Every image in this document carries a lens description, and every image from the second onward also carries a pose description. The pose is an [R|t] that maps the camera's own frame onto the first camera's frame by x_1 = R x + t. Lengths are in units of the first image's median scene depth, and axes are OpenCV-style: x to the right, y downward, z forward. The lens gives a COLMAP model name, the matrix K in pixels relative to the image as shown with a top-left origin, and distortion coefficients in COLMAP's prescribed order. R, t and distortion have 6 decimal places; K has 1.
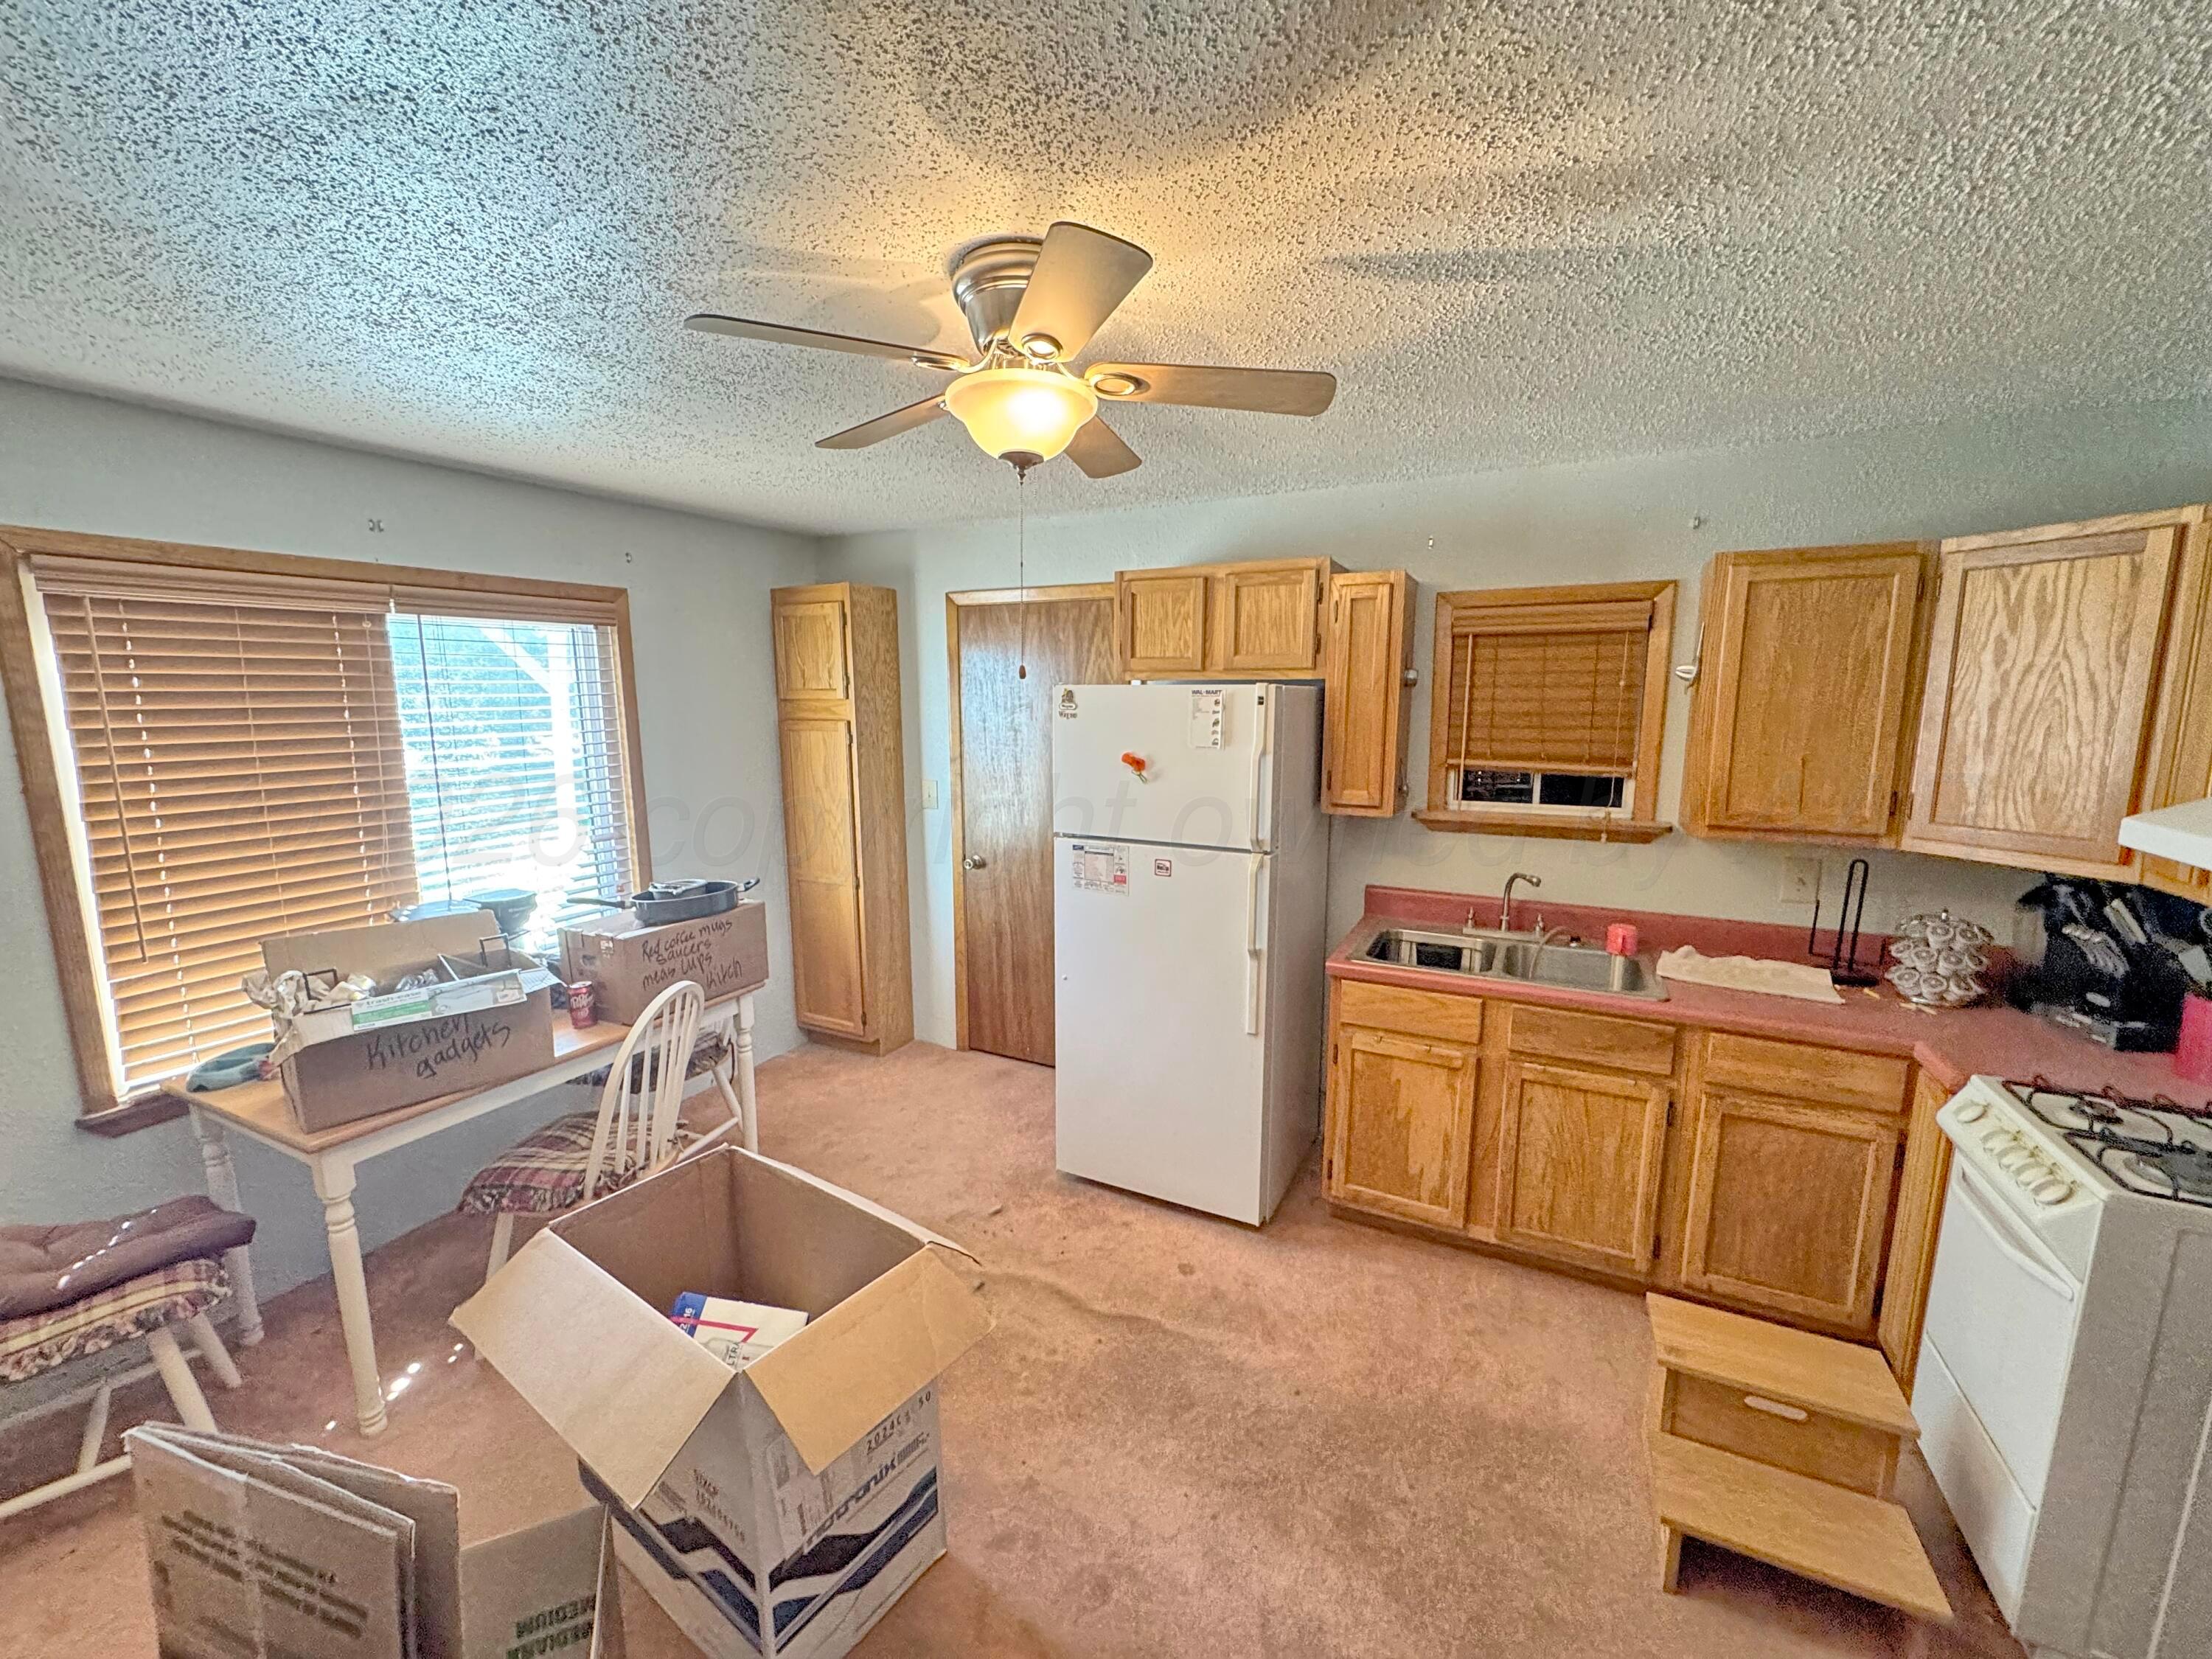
lens RADIAL K [[886.8, 0, 1094.7], [0, 886.8, 829.4], [0, 0, 1]] dist [-0.003044, -0.000290]
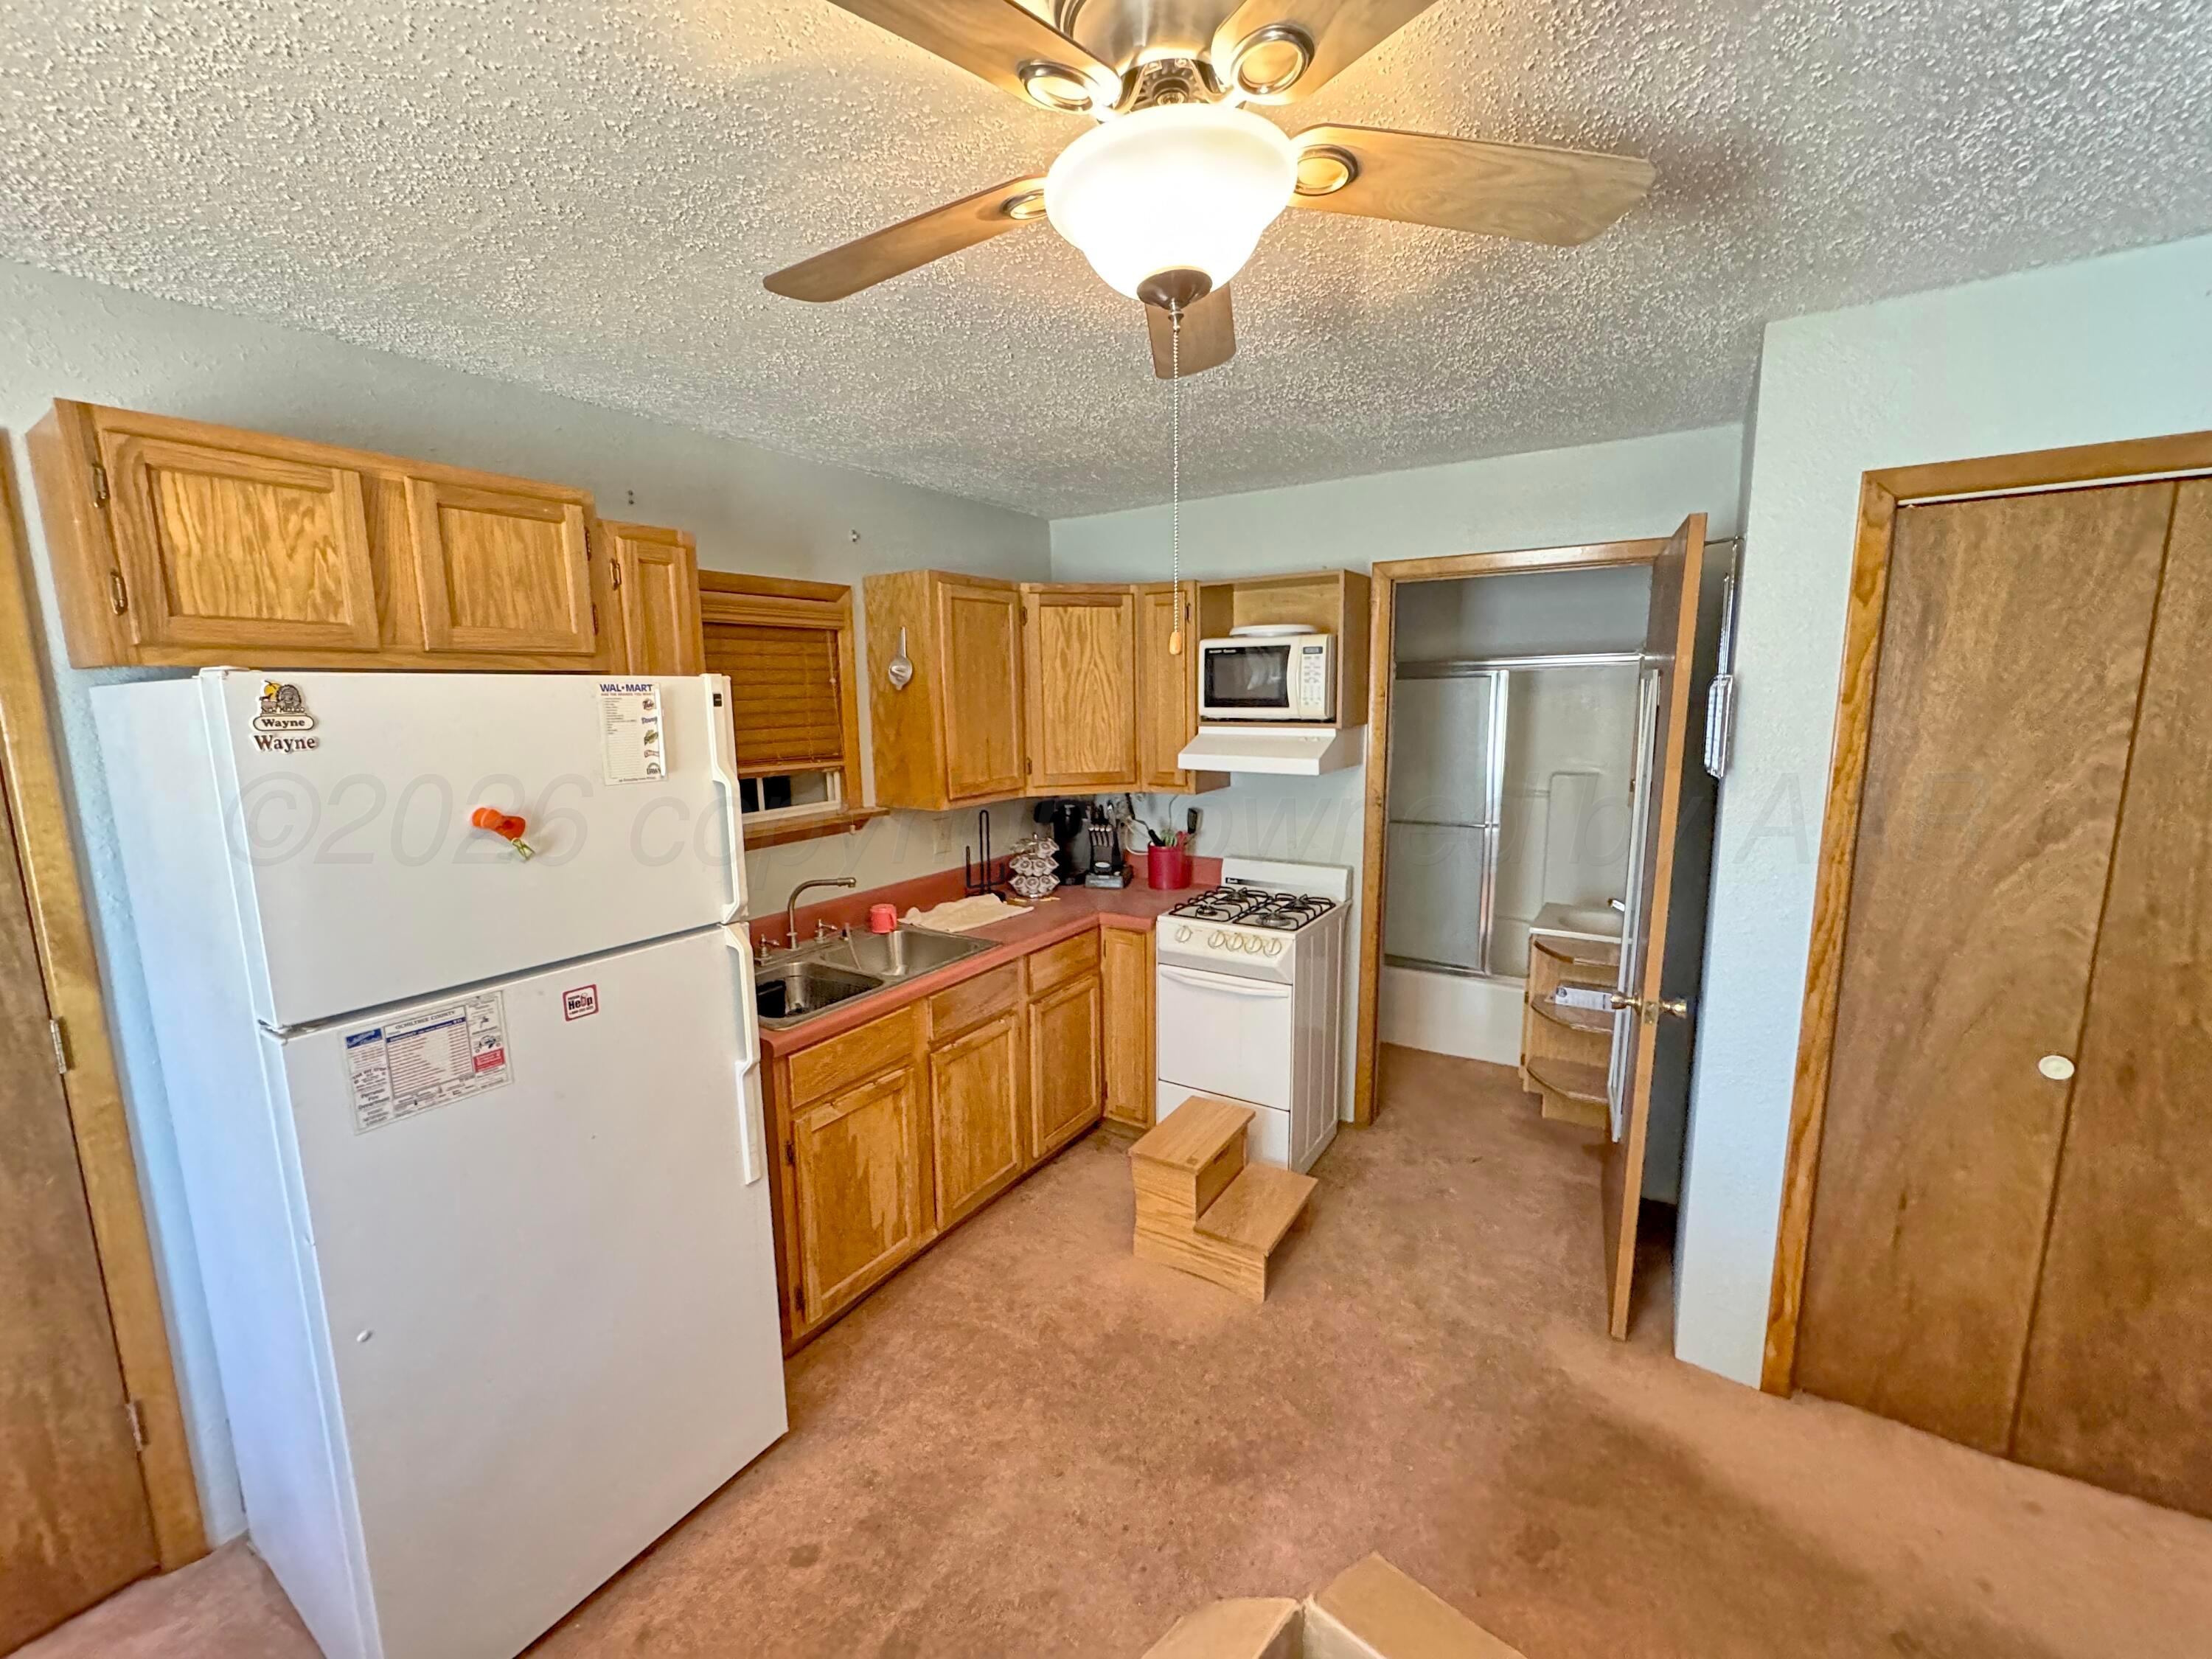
lens RADIAL K [[886.8, 0, 1099.2], [0, 886.8, 832.0], [0, 0, 1]] dist [-0.003044, -0.000290]
pose [[0.102955, -0.157907, 0.982072, -0.435955], [0.164081, 0.976489, 0.139808, -0.089392], [-0.981060, 0.146745, 0.126444, 0.614824]]
